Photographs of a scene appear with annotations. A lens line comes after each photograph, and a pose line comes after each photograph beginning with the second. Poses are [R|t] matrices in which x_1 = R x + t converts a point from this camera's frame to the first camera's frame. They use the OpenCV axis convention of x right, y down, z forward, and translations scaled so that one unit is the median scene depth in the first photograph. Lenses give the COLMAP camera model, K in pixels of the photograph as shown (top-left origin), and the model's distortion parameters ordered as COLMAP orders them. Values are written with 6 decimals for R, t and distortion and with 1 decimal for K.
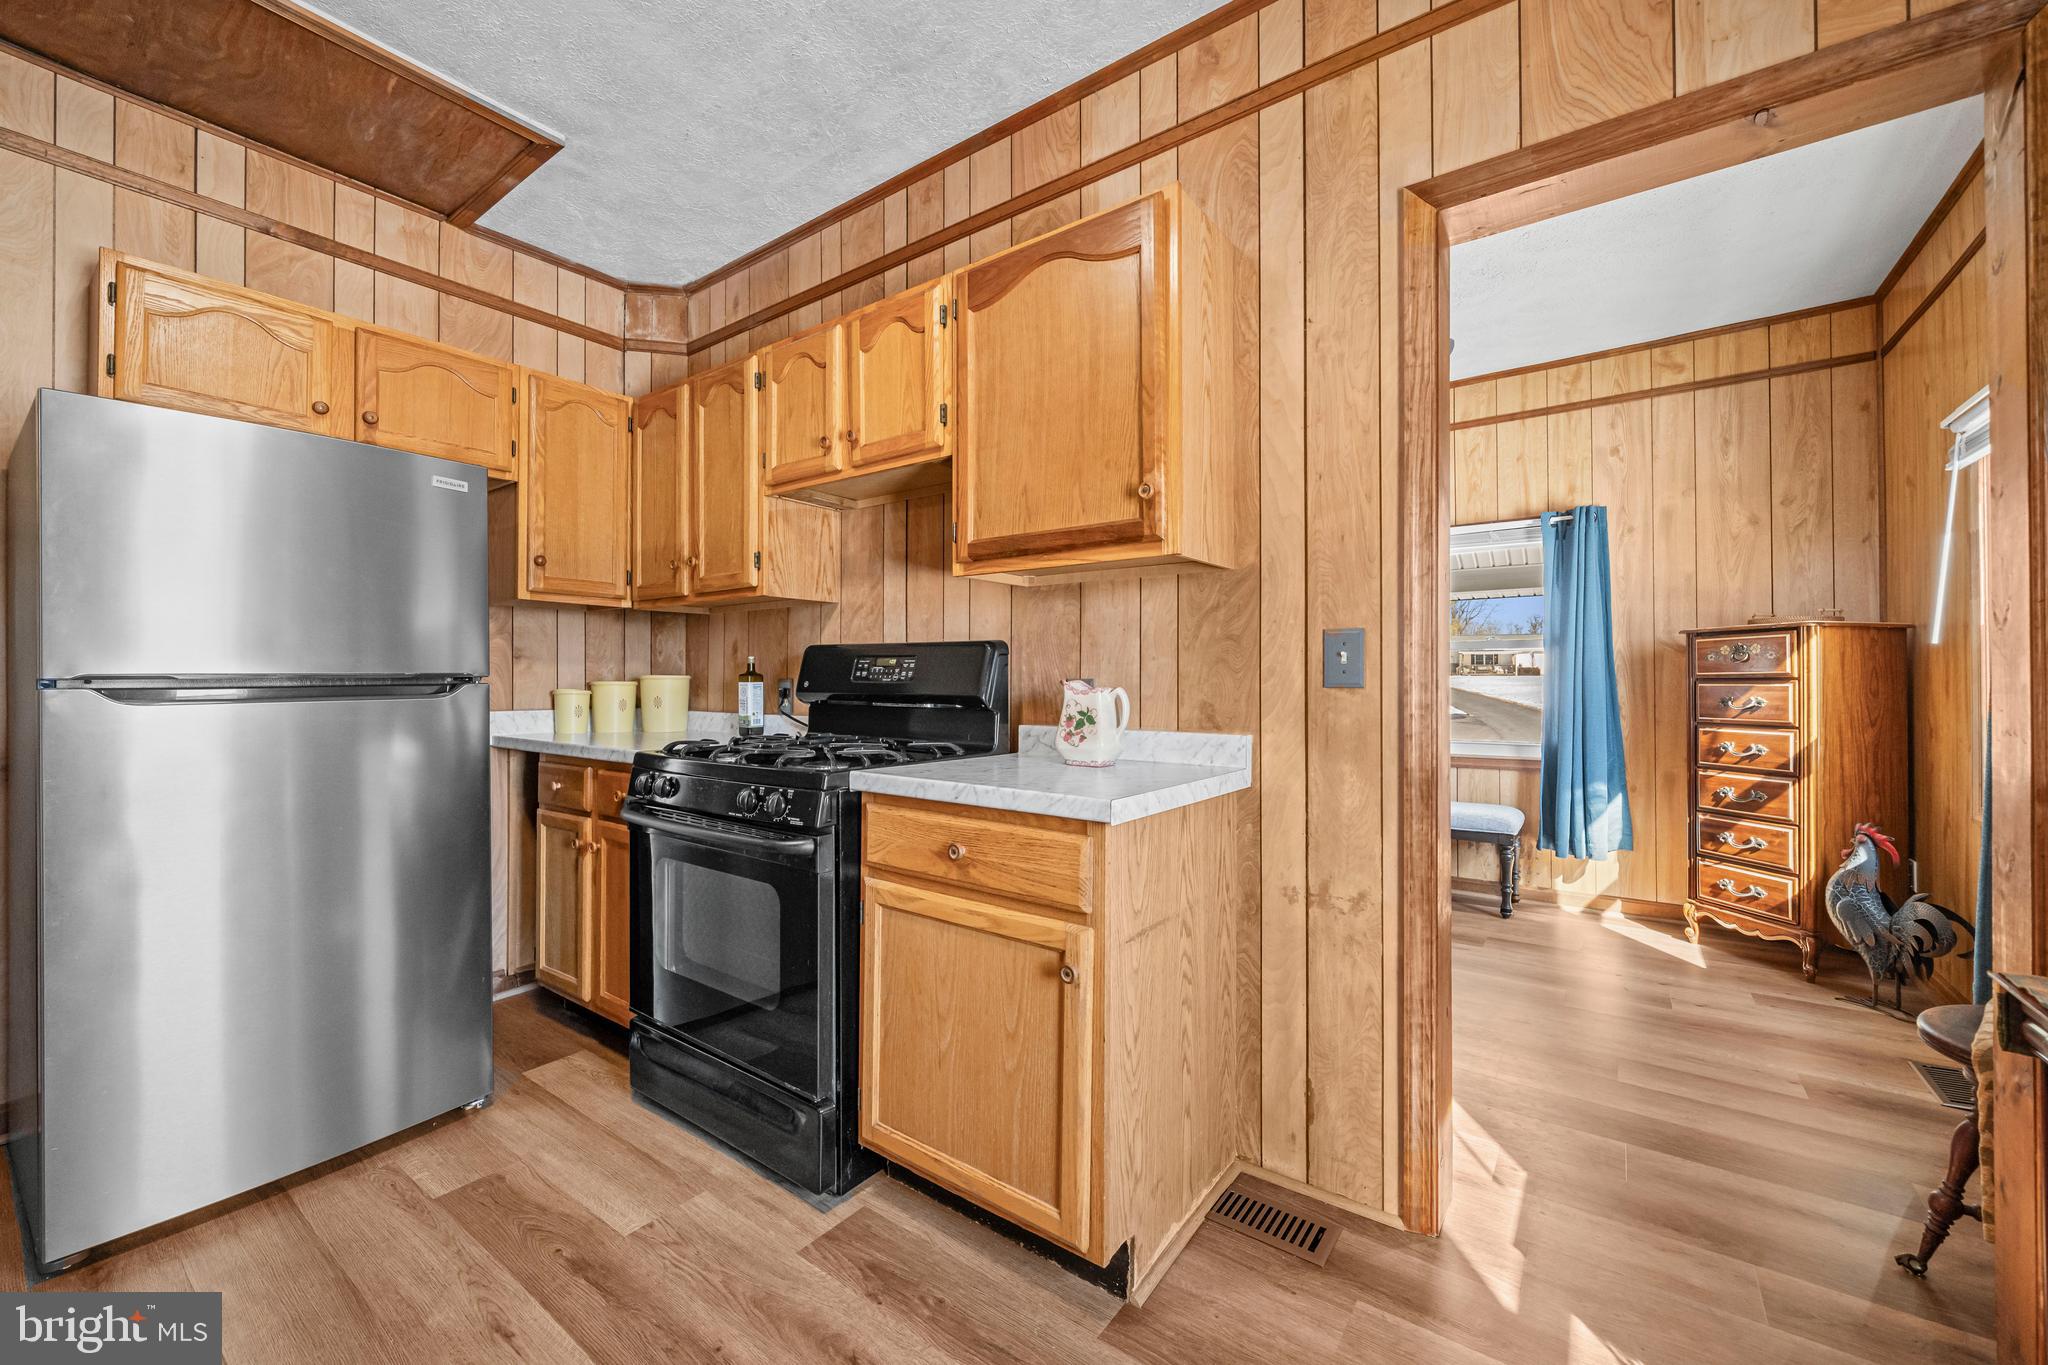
lens RADIAL K [[812.0, 0, 1011.5], [0, 812.0, 668.6], [0, 0, 1]] dist [-0.002639, 0.000044]
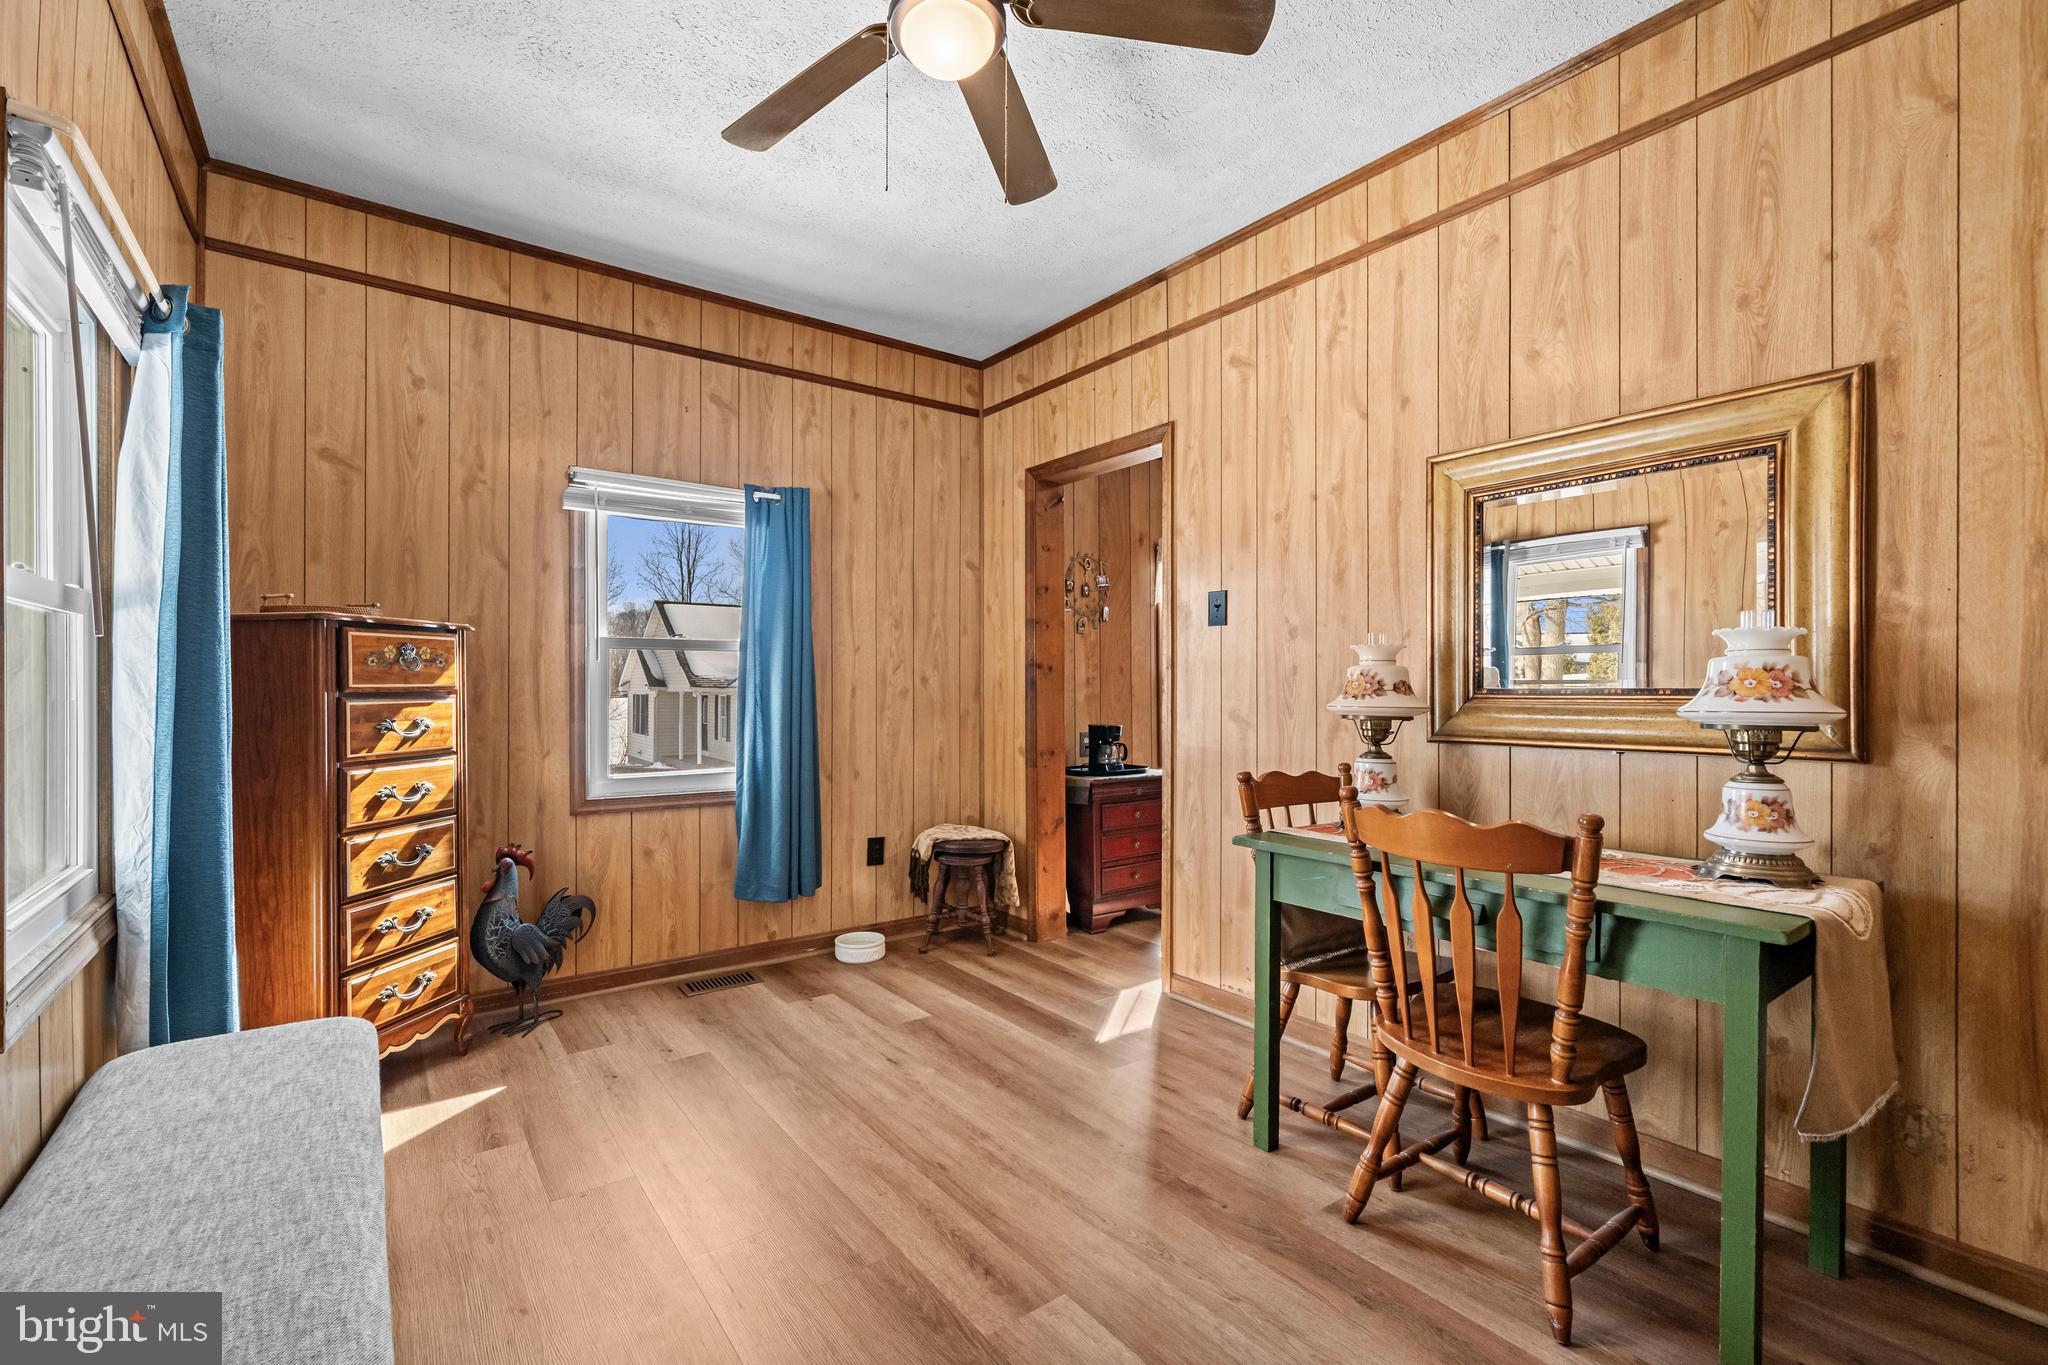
lens RADIAL K [[891.5, 0, 1003.5], [0, 891.5, 688.0], [0, 0, 1]] dist [0.001292, 0.000050]
pose [[-0.953205, 0.000810, 0.302324, 0.245139], [-0.003796, 0.999886, -0.014645, 0.026142], [-0.302302, -0.015107, -0.953093, 2.425627]]
